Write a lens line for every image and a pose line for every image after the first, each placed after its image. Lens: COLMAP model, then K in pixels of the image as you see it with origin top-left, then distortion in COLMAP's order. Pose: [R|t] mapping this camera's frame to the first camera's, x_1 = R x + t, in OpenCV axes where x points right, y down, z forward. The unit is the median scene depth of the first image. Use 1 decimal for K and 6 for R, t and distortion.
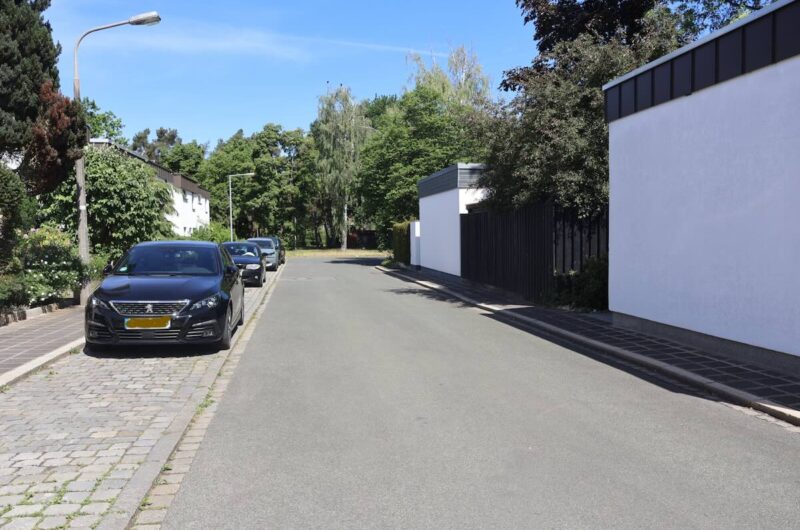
lens RADIAL K [[676.8, 0, 400.0], [0, 676.8, 265.0], [0, 0, 1]] dist [0.044574, 0.004822]
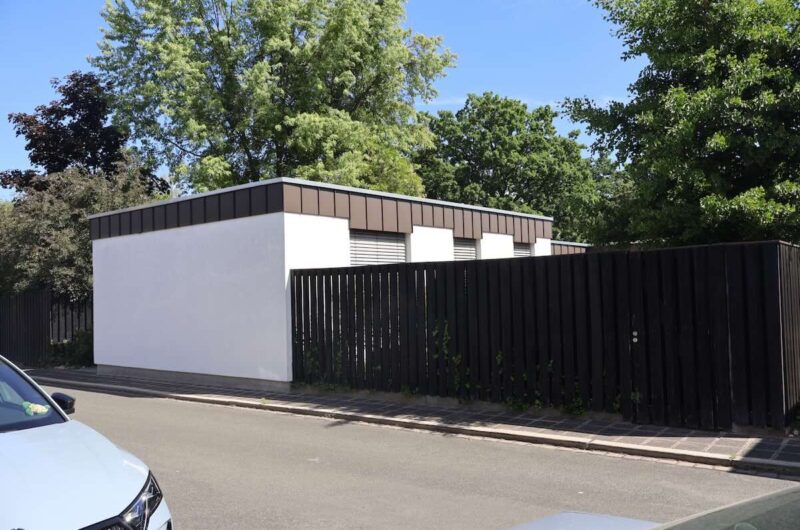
lens RADIAL K [[681.7, 0, 400.0], [0, 681.7, 265.0], [0, 0, 1]] dist [0.001554, 0.005507]
pose [[0.750151, 0.023644, 0.660844, -0.150106], [0.048994, 0.994626, -0.091202, 0.016923], [-0.659450, 0.100793, 0.744961, -0.473384]]
